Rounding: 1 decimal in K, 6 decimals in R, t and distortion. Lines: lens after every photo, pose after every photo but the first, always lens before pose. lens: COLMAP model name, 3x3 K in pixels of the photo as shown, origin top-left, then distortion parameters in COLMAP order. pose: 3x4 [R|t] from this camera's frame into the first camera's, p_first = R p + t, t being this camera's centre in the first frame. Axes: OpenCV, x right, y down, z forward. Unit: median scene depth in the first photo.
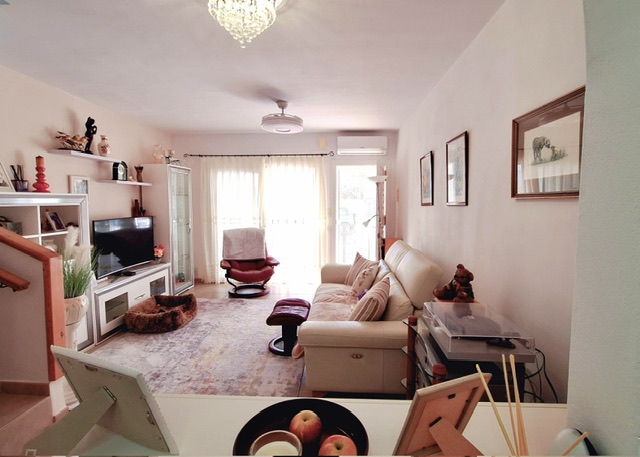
lens RADIAL K [[332.0, 0, 320.0], [0, 332.0, 228.5], [0, 0, 1]] dist [-0.000444, -0.000105]
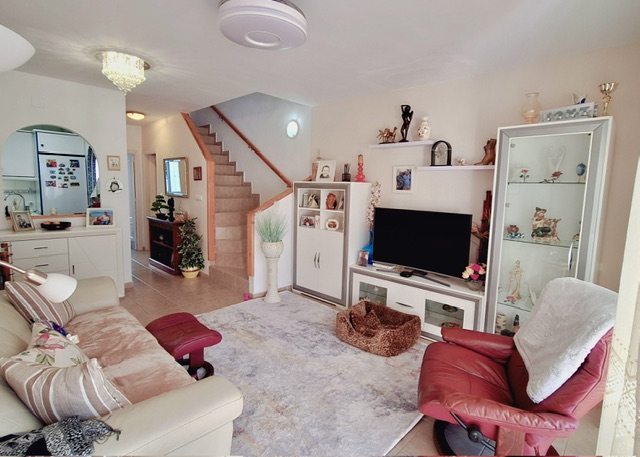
lens RADIAL K [[332.0, 0, 320.0], [0, 332.0, 228.5], [0, 0, 1]] dist [-0.000444, -0.000105]
pose [[-0.647416, 0.087682, -0.757076, 0.252912], [-0.094291, 0.976513, 0.193729, -0.150557], [0.756281, 0.196809, -0.623943, 1.552004]]
